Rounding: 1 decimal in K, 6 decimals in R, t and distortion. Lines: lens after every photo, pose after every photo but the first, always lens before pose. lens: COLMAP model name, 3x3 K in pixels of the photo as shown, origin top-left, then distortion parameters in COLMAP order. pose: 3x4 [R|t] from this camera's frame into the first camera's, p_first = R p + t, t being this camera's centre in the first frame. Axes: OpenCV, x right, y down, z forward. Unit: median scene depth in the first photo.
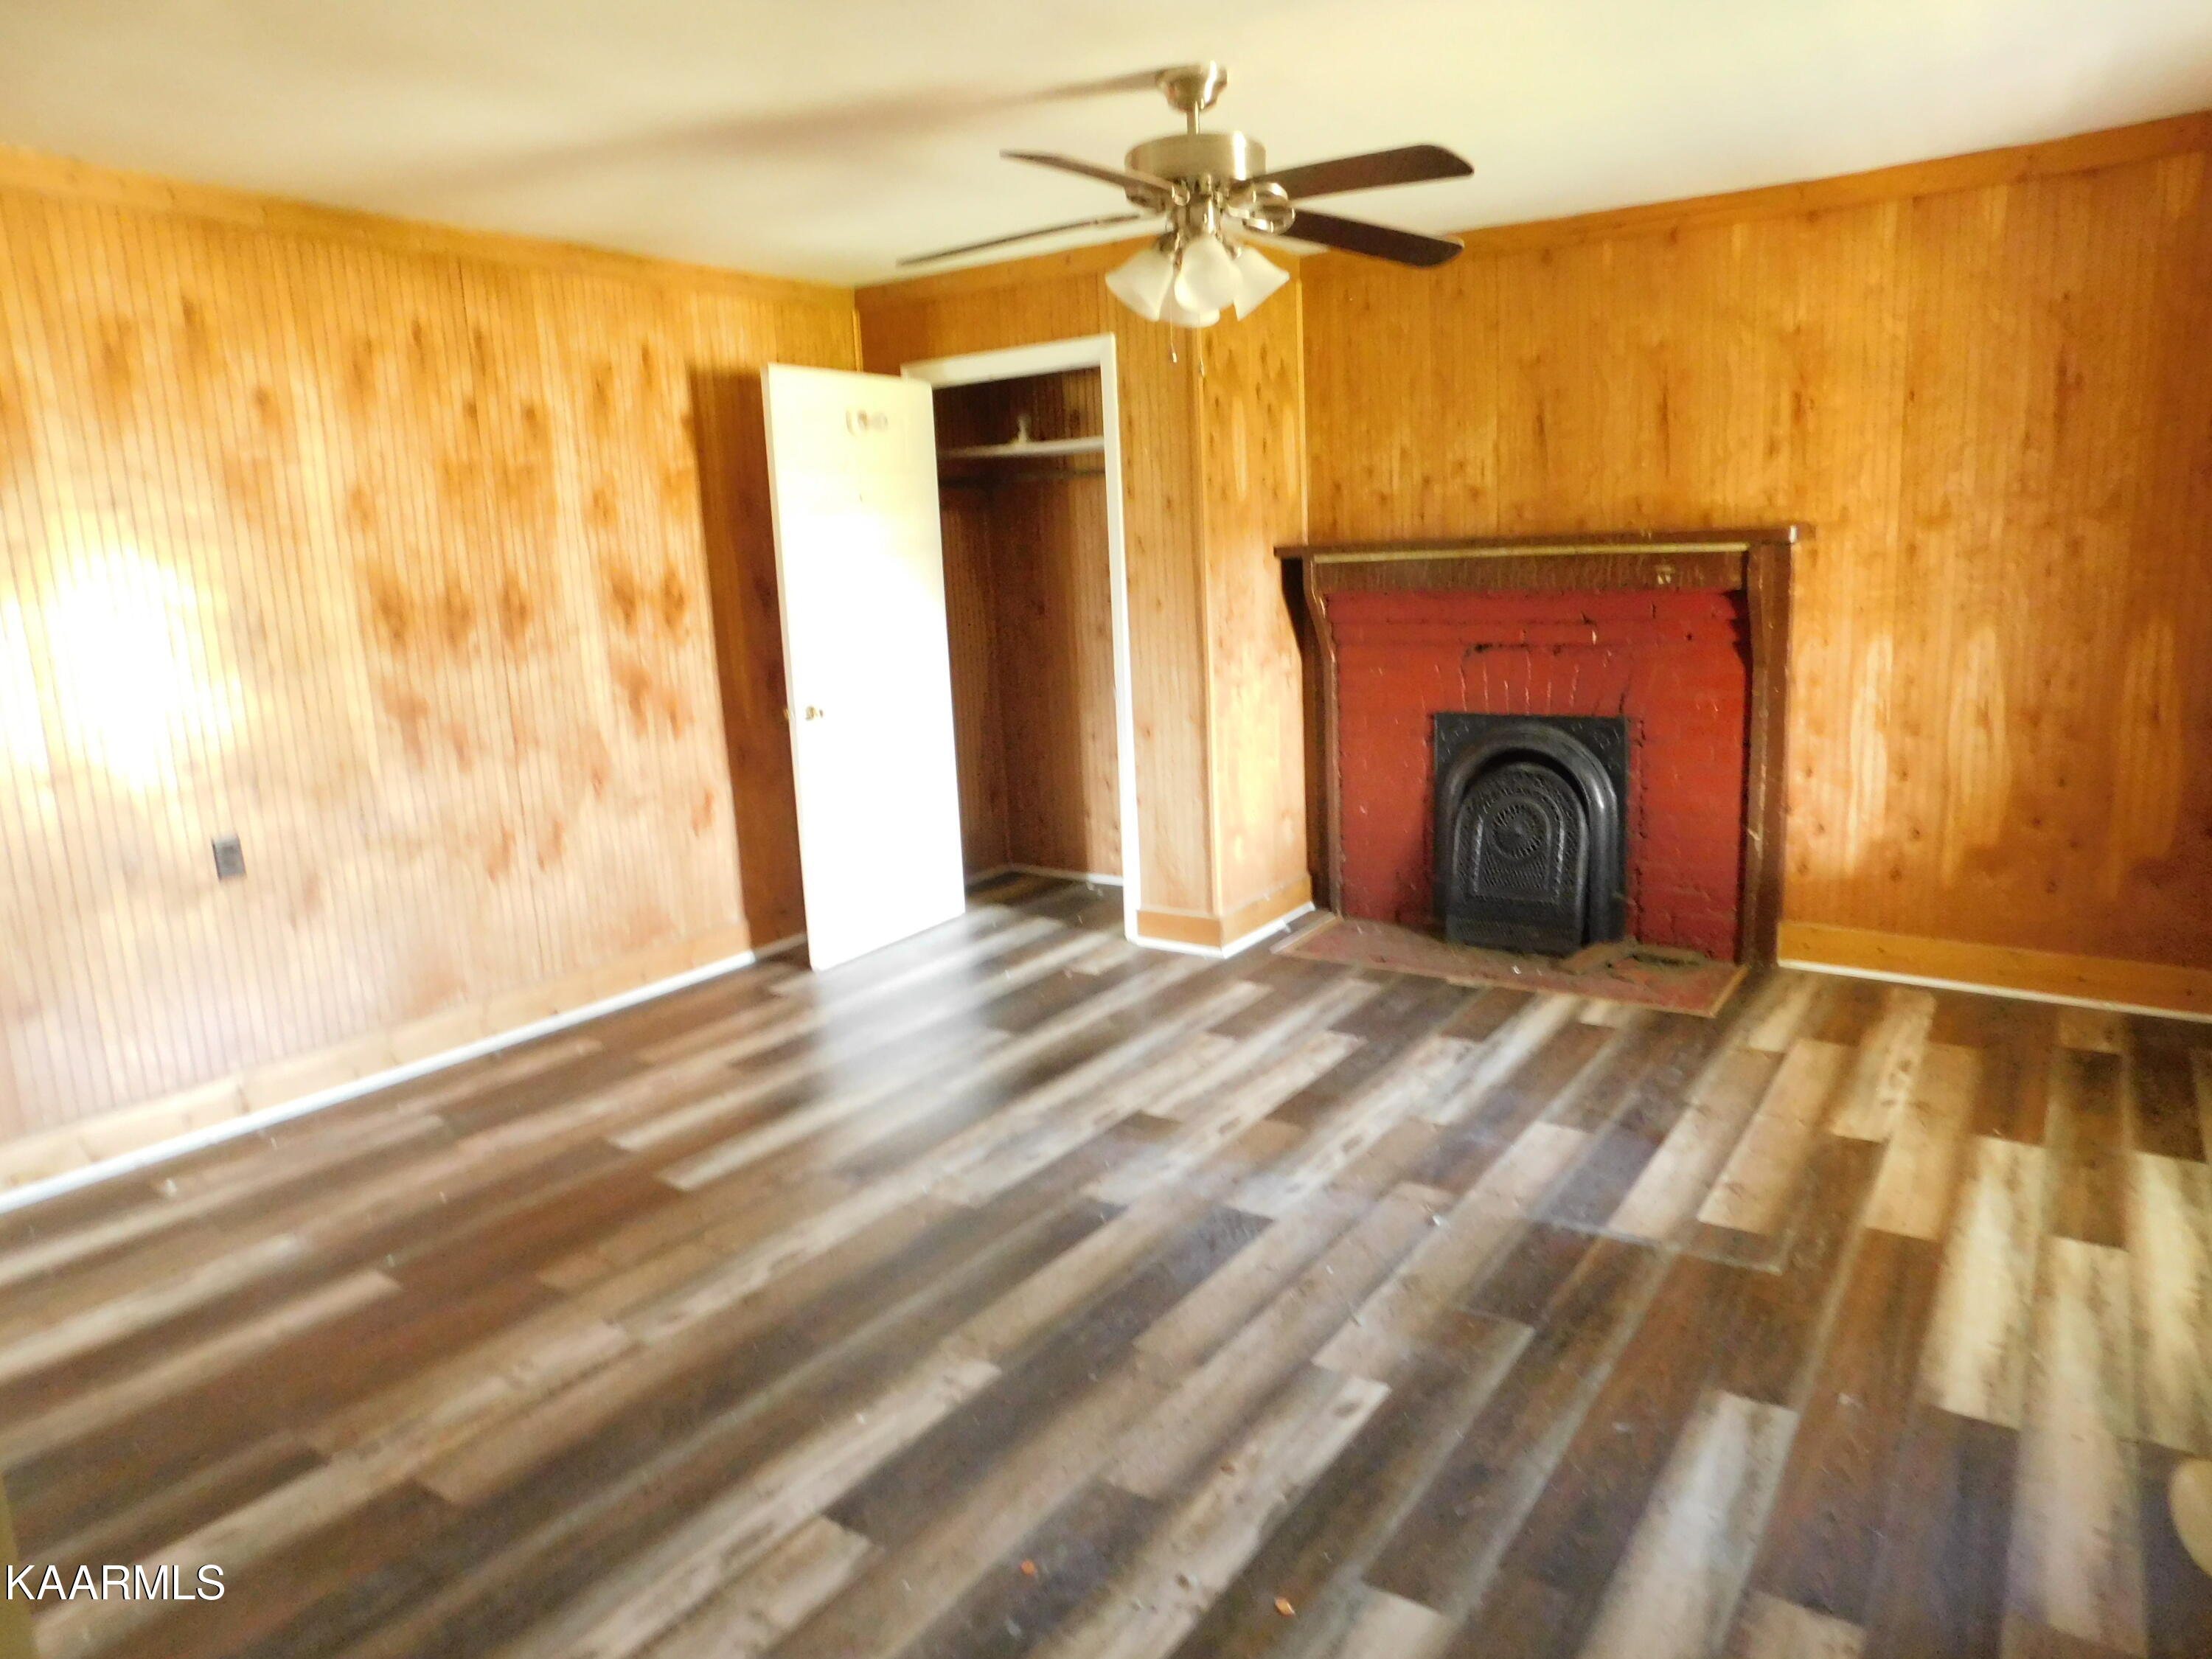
lens RADIAL K [[1447.6, 0, 1085.4], [0, 1447.6, 827.8], [0, 0, 1]] dist [-0.041069, -0.000130]
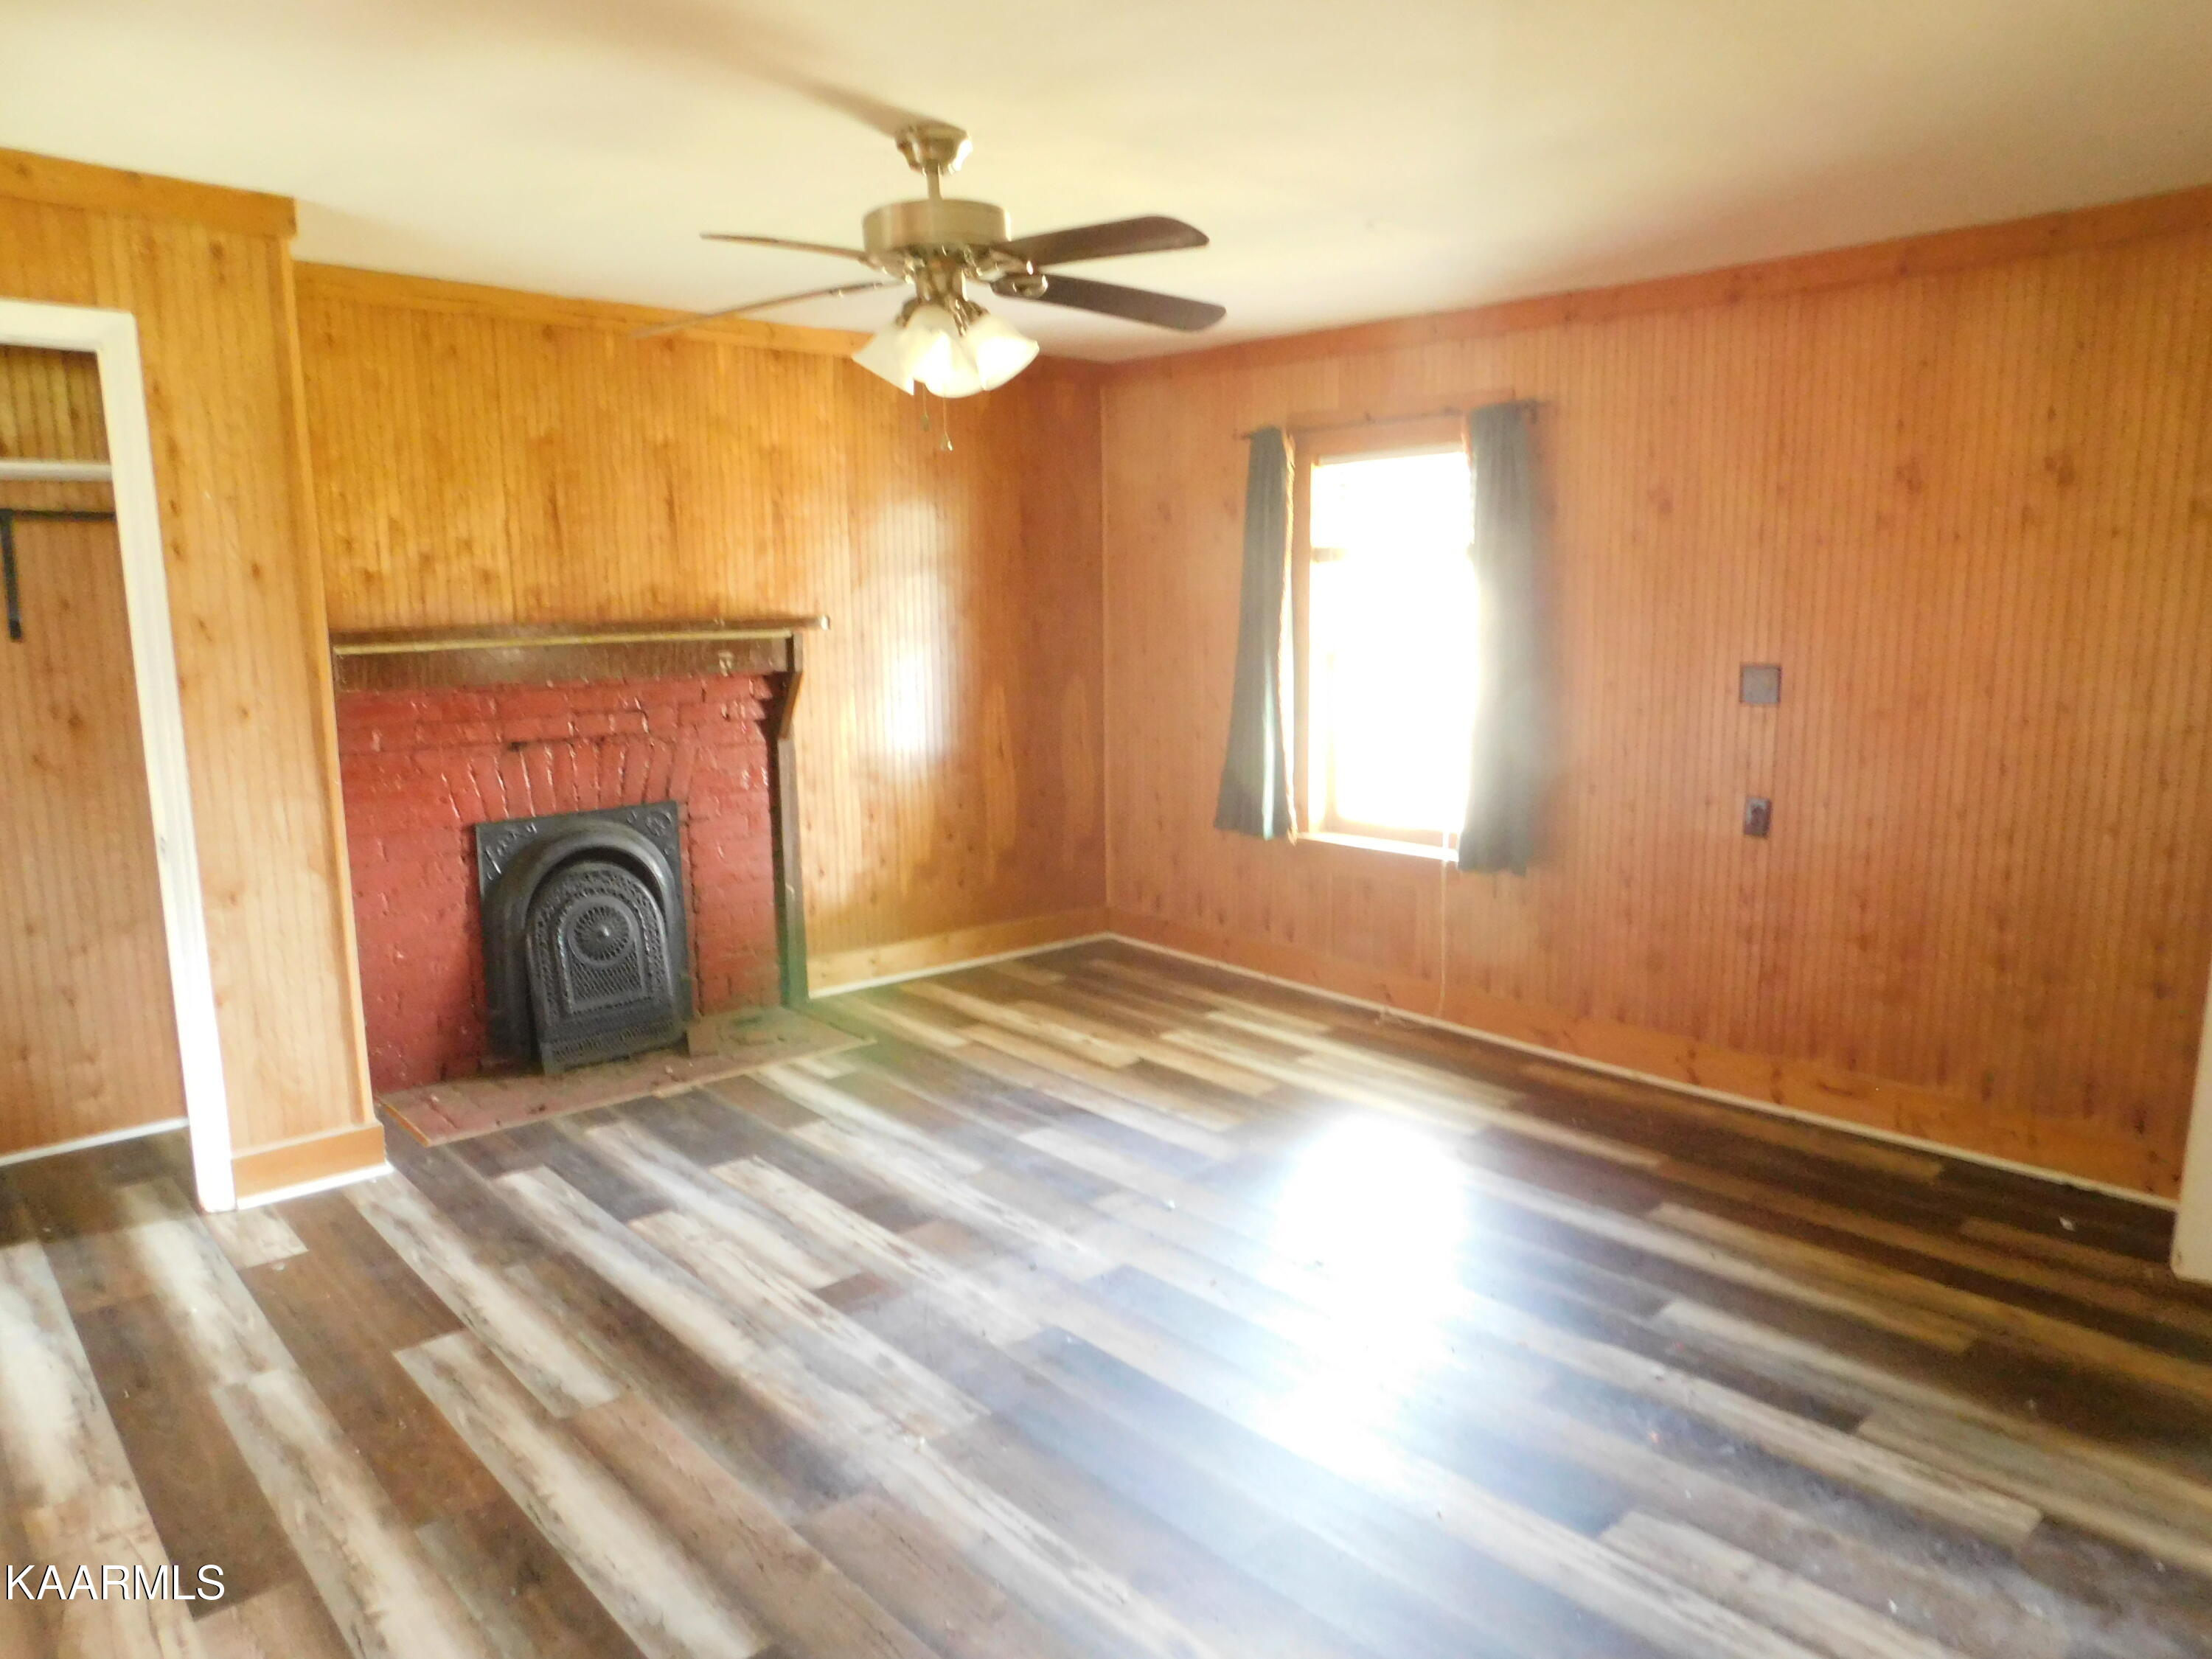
lens RADIAL K [[1462.0, 0, 1107.4], [0, 1462.0, 821.8], [0, 0, 1]] dist [-0.068575, 0.054748]
pose [[0.229265, -0.113366, 0.966740, -0.578027], [0.187125, 0.979802, 0.070521, -0.080446], [-0.955208, 0.164733, 0.245848, 0.477027]]
